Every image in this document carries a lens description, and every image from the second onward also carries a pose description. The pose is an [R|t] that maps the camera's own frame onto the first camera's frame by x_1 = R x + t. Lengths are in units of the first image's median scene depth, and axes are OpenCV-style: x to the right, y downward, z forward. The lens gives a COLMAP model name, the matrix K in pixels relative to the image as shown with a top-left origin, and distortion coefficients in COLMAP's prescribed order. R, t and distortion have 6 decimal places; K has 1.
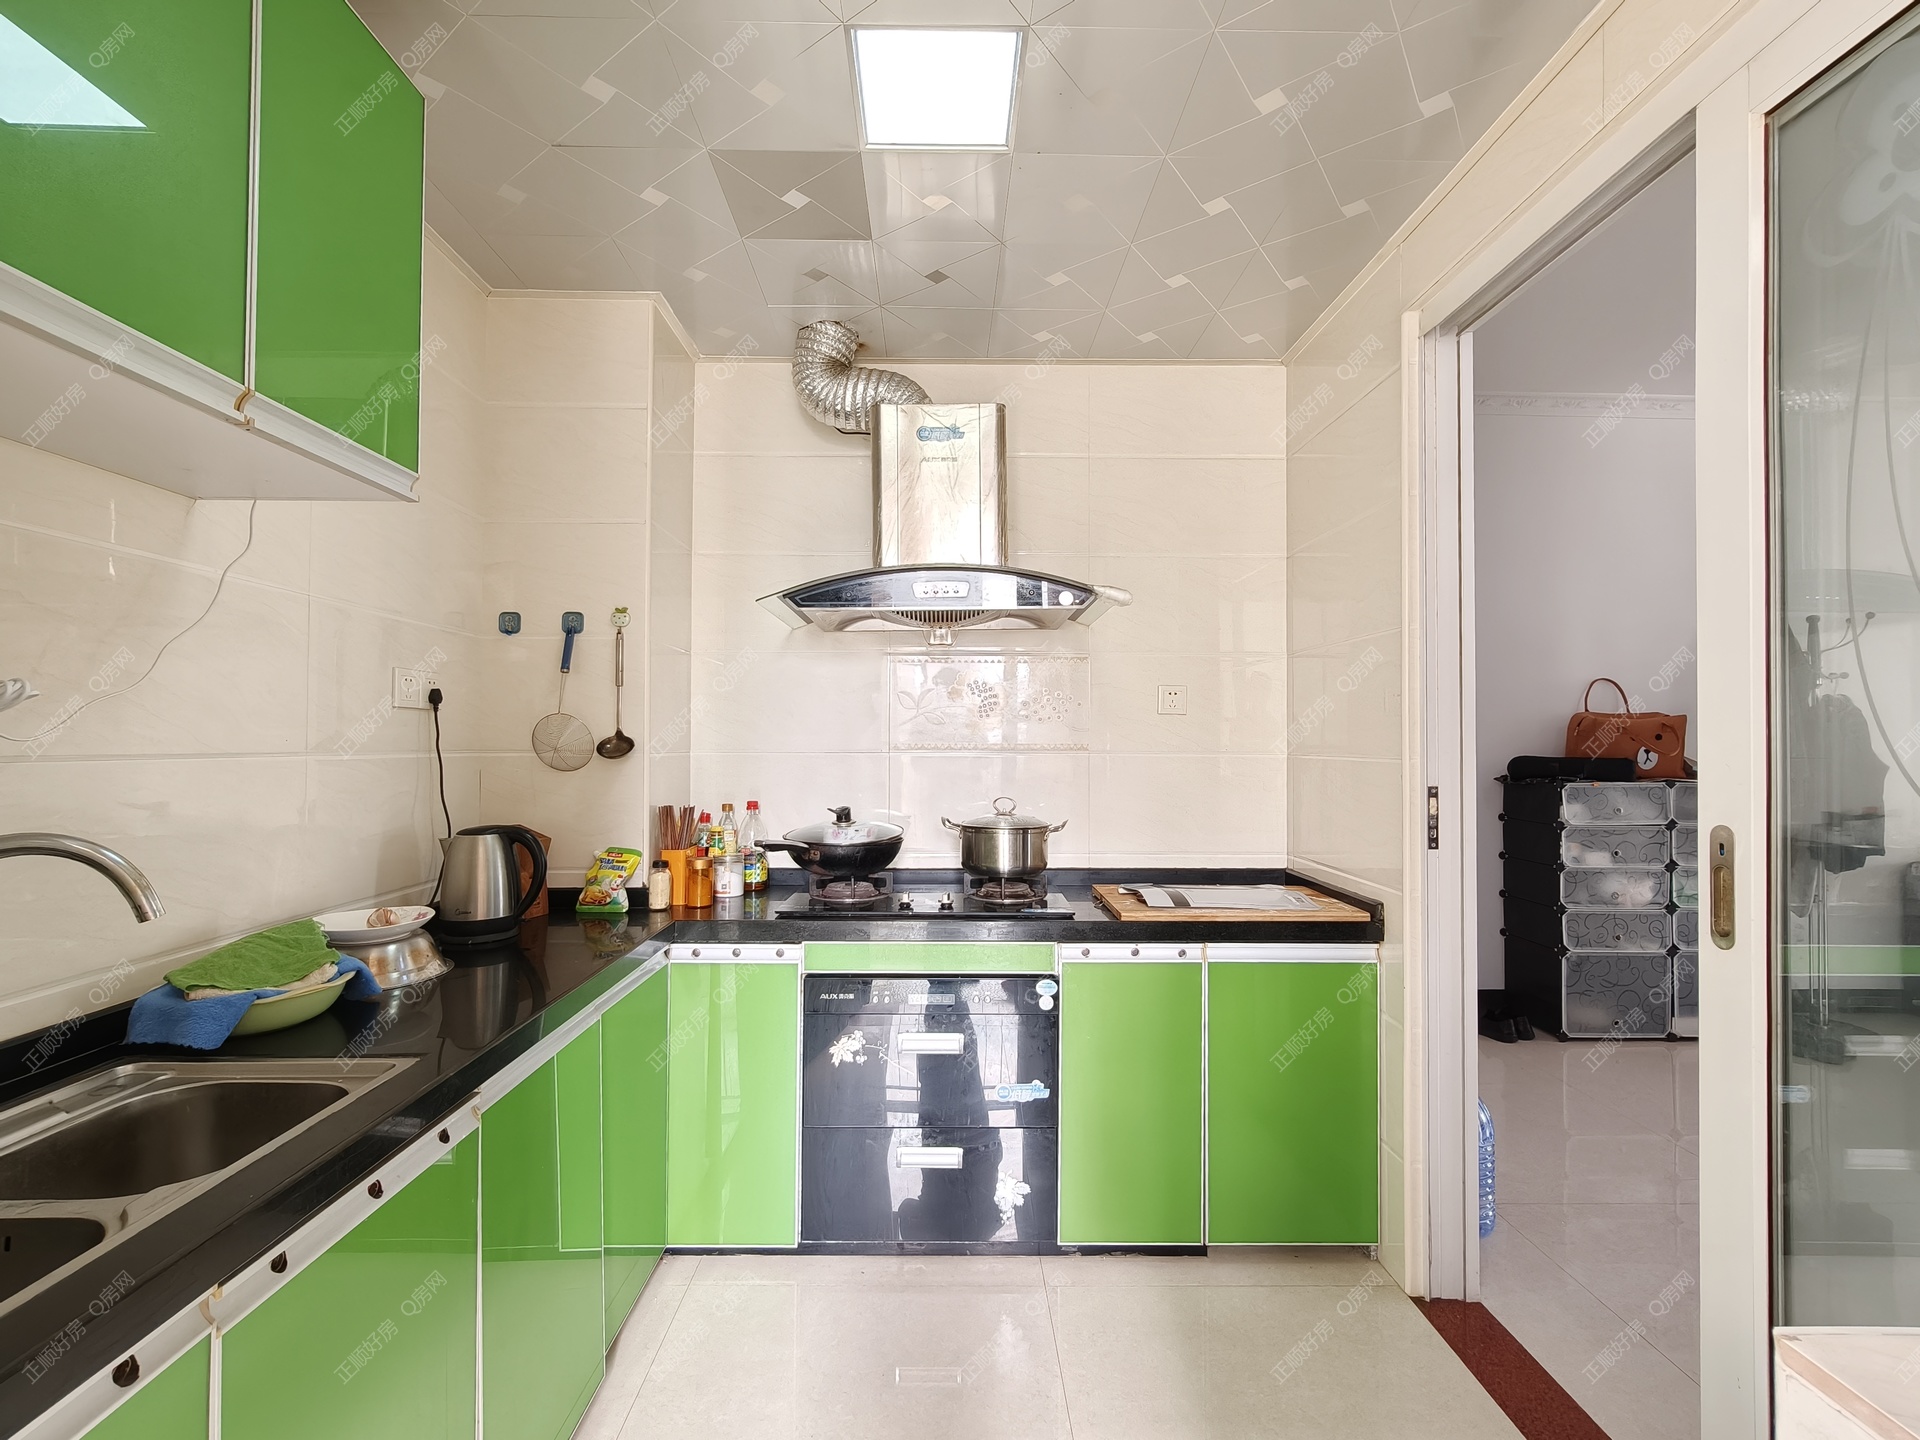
lens RADIAL K [[860.3, 0, 958.2], [0, 860.3, 719.8], [0, 0, 1]] dist [-0.001204, 0.002421]
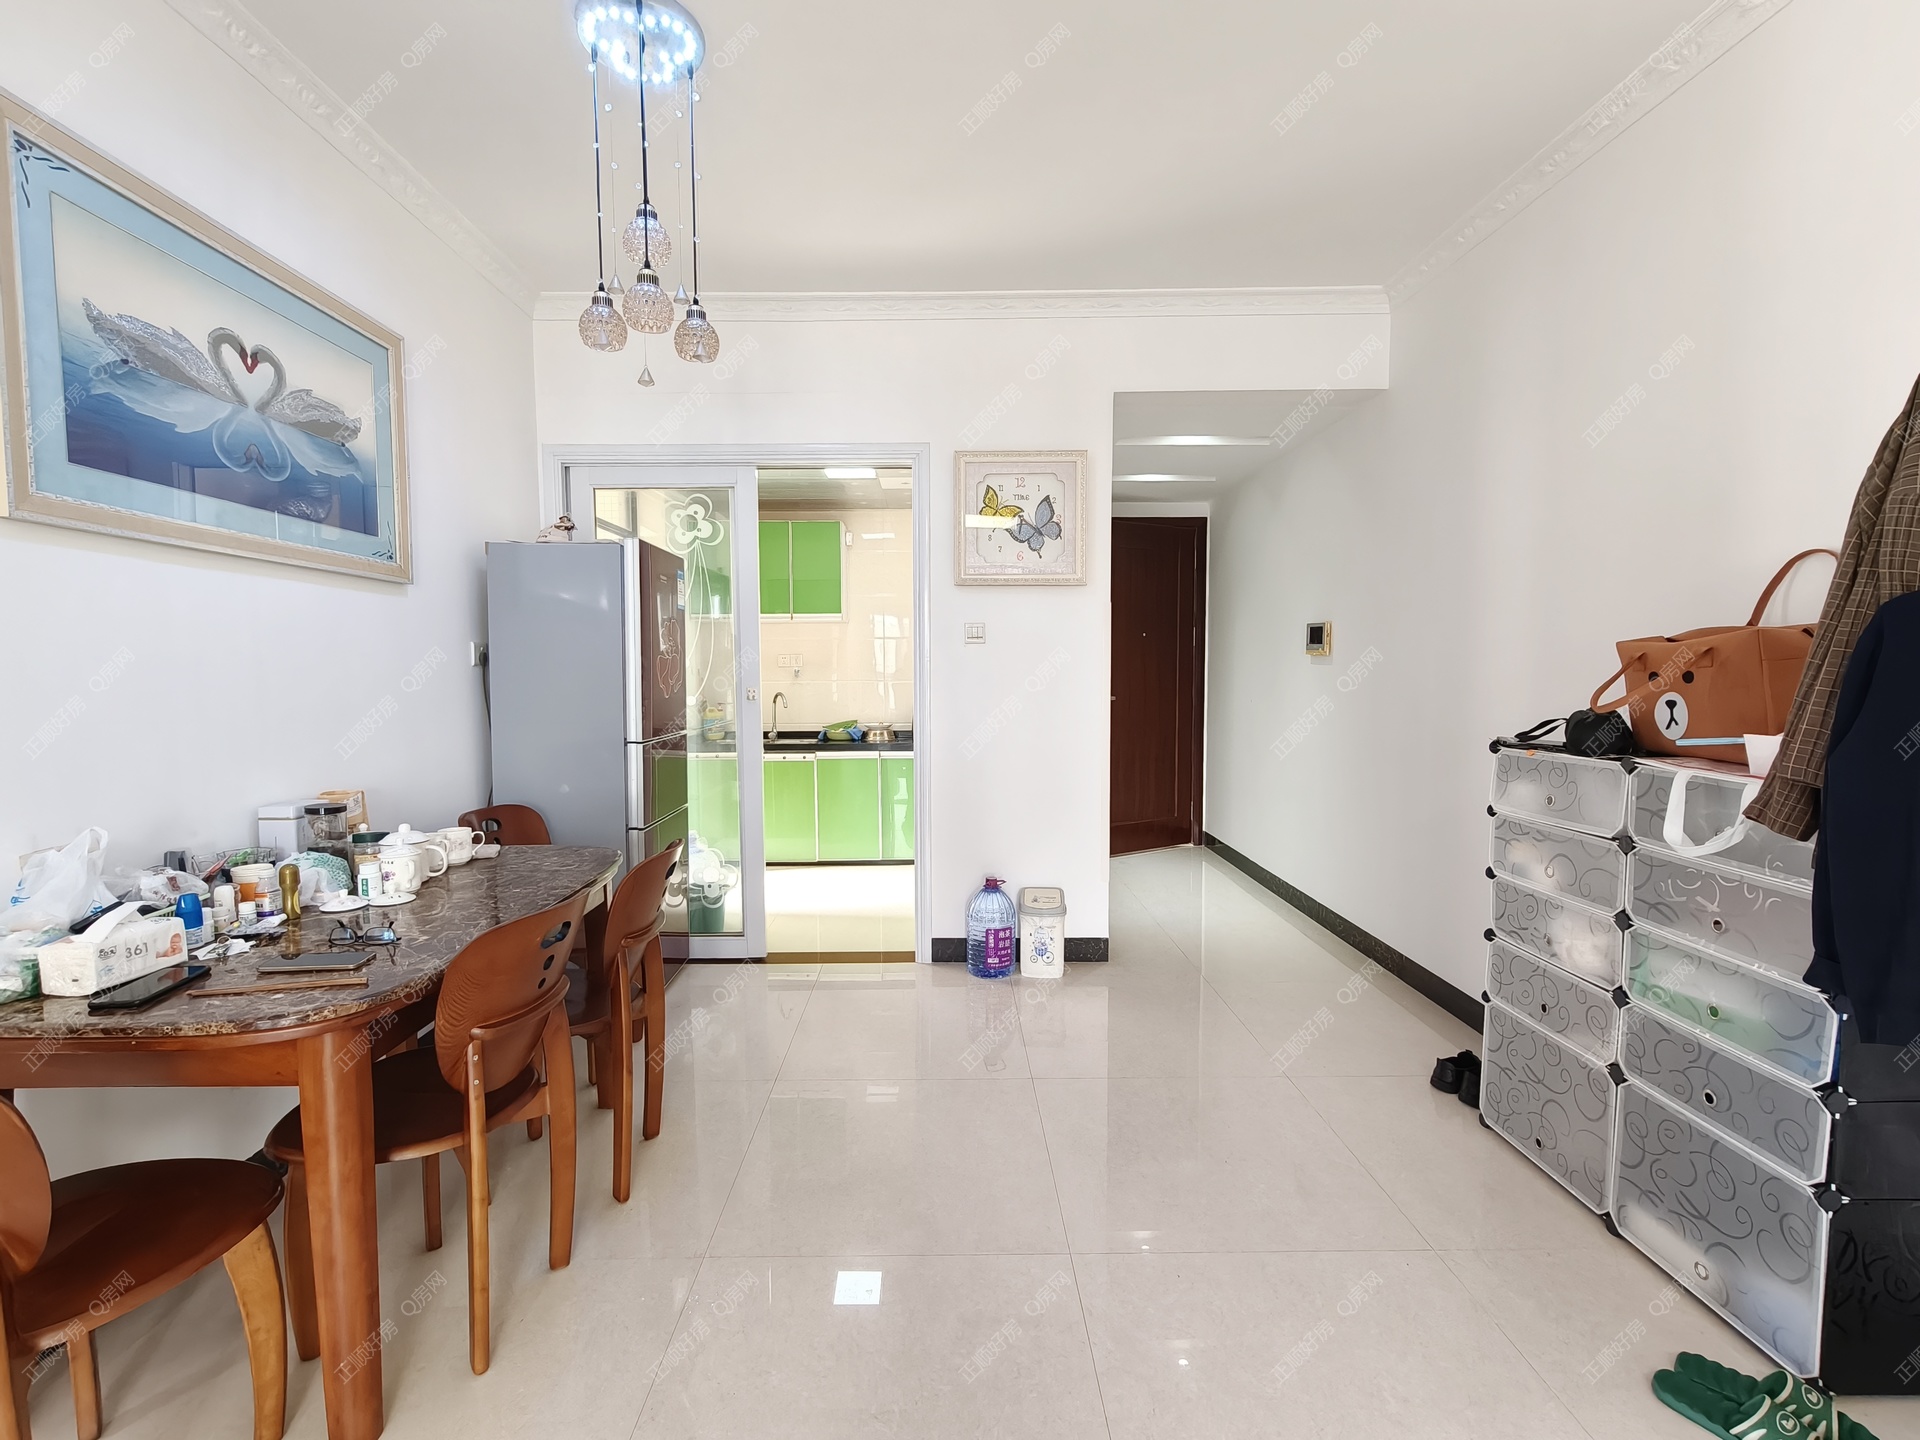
lens RADIAL K [[860.3, 0, 954.2], [0, 860.3, 722.6], [0, 0, 1]] dist [-0.001204, 0.002421]
pose [[0.002994, 0.060818, -0.998144, 1.314744], [0.013207, 0.998059, 0.060853, 0.010660], [0.999908, -0.013364, 0.002185, 0.570839]]
